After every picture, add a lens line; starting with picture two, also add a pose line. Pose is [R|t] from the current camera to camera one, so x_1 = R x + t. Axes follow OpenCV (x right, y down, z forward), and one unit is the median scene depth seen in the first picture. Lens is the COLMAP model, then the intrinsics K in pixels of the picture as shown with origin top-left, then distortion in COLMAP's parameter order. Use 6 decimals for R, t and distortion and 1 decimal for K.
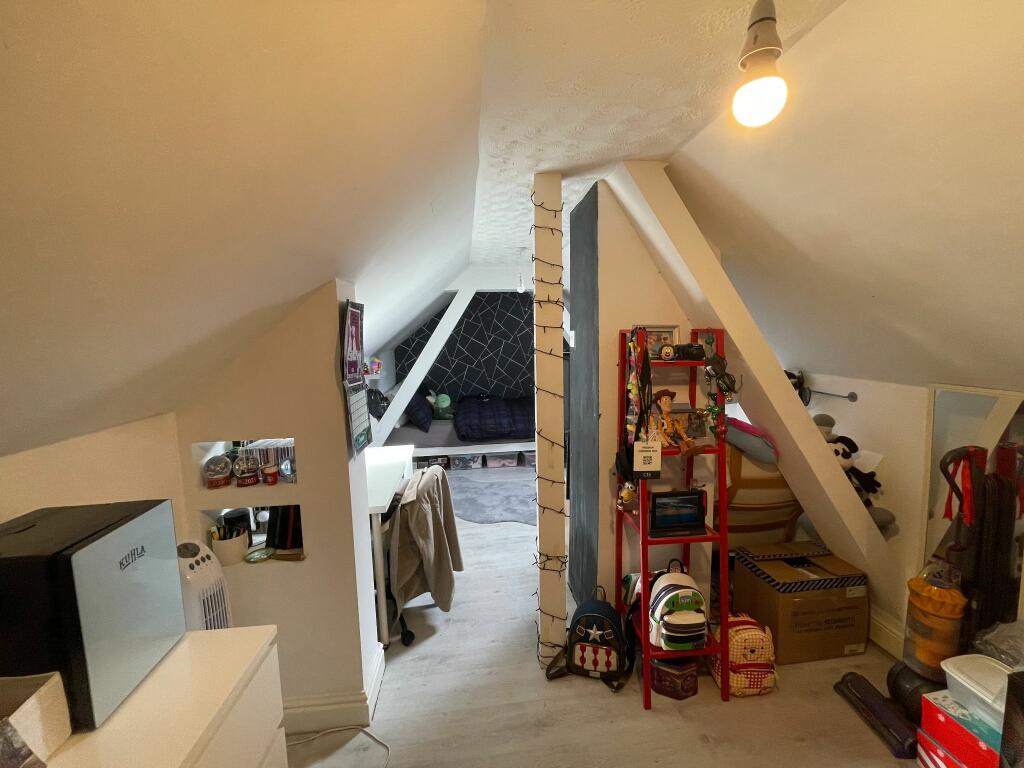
lens RADIAL K [[415.8, 0, 511.1], [0, 415.8, 379.6], [0, 0, 1]] dist [0.000195, -0.000002]
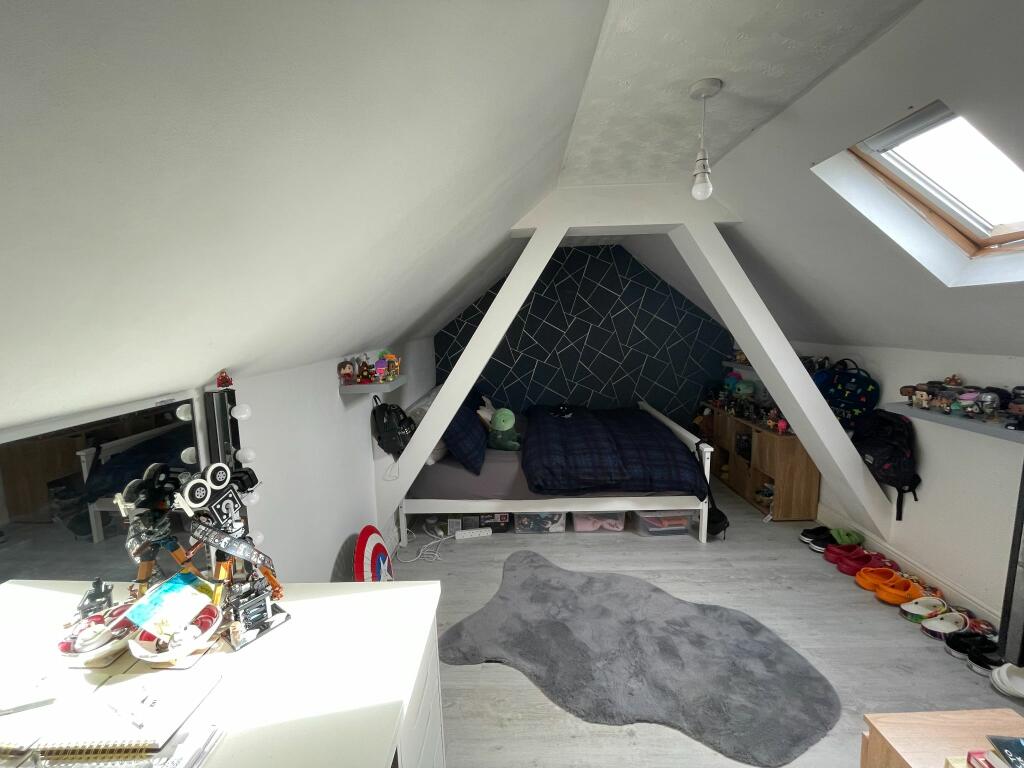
lens RADIAL K [[415.8, 0, 514.8], [0, 415.8, 381.0], [0, 0, 1]] dist [0.000195, -0.000002]
pose [[0.992593, 0.015564, -0.120488, -0.075561], [-0.011499, 0.999343, 0.034357, -0.029854], [0.120944, -0.032717, 0.992120, 0.397994]]
